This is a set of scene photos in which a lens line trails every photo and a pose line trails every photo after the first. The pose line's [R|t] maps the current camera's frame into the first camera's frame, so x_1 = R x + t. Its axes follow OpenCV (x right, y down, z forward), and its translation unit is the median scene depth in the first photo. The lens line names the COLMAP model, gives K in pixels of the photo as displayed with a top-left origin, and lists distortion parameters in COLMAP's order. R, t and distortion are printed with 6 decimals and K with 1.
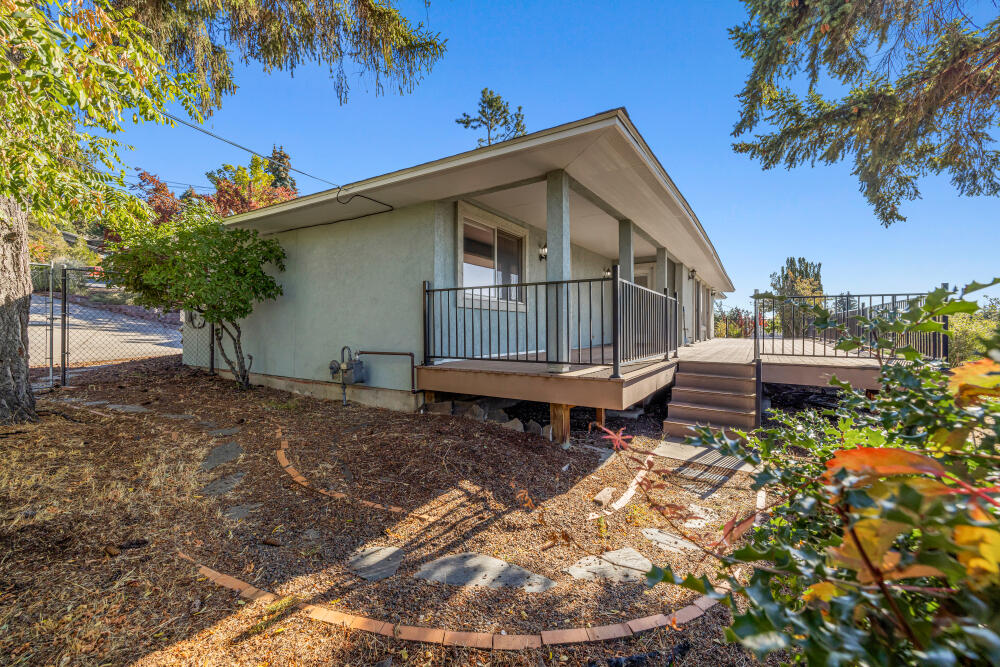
lens RADIAL K [[421.1, 0, 500.0], [0, 421.1, 322.0], [0, 0, 1]] dist [0.000022, -0.000044]
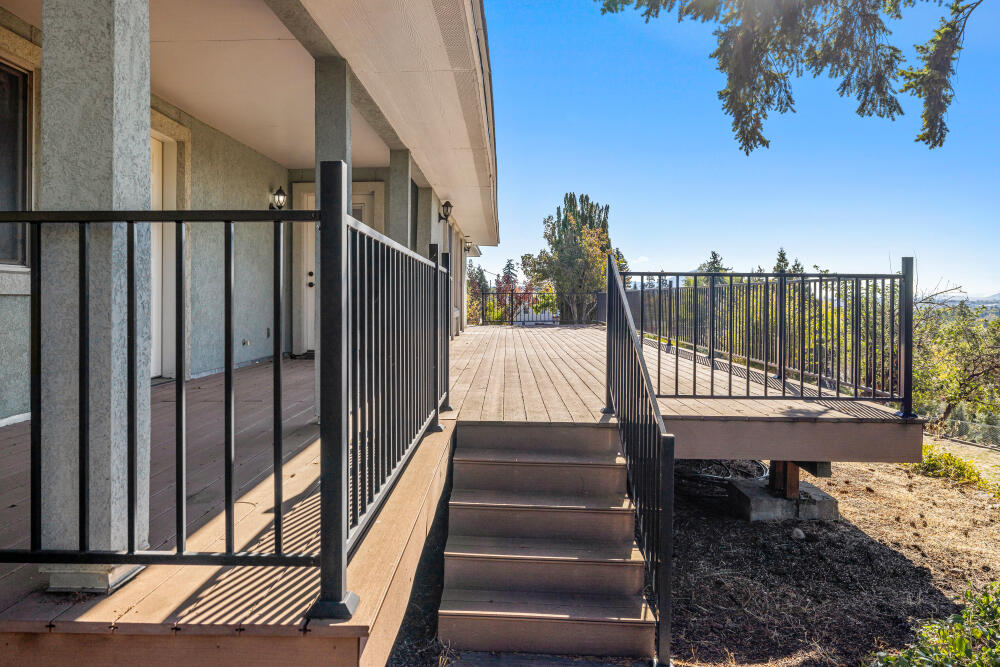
lens RADIAL K [[745.9, 0, 495.2], [0, 745.9, 290.6], [0, 0, 1]] dist [0.005668, 0.003493]
pose [[0.858808, 0.005687, 0.512266, 0.061515], [-0.008535, 0.999958, 0.003207, -0.028674], [-0.512226, -0.007126, 0.858821, 0.266622]]
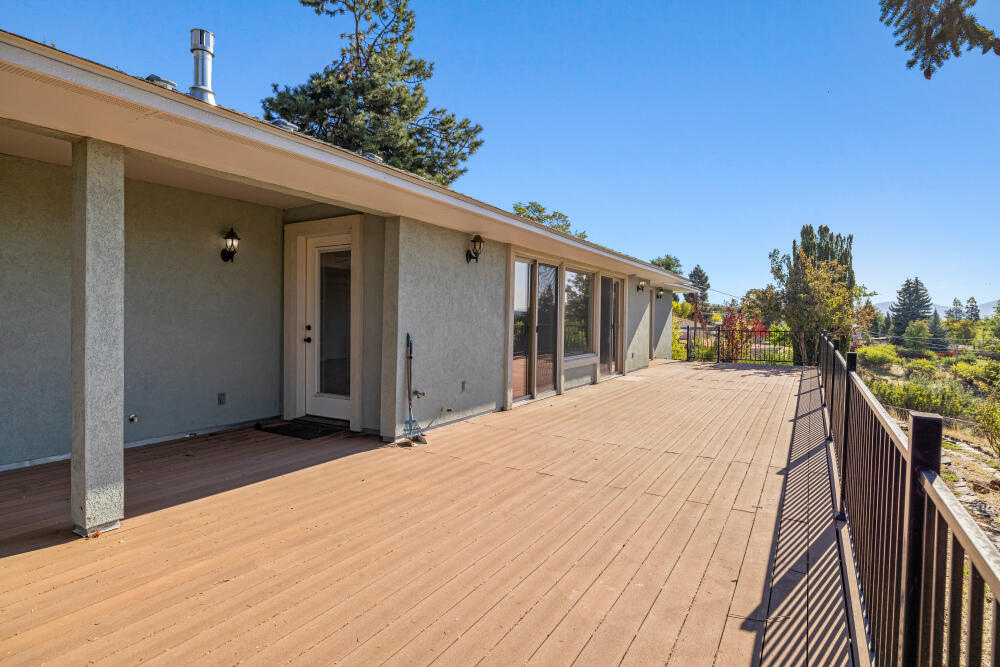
lens RADIAL K [[522.9, 0, 512.5], [0, 522.9, 329.9], [0, 0, 1]] dist [-0.001085, -0.000038]
pose [[0.999421, 0.007286, 0.033238, 0.655323], [-0.008546, 0.999244, 0.037935, -0.074275], [-0.032936, -0.038197, 0.998727, 0.681996]]
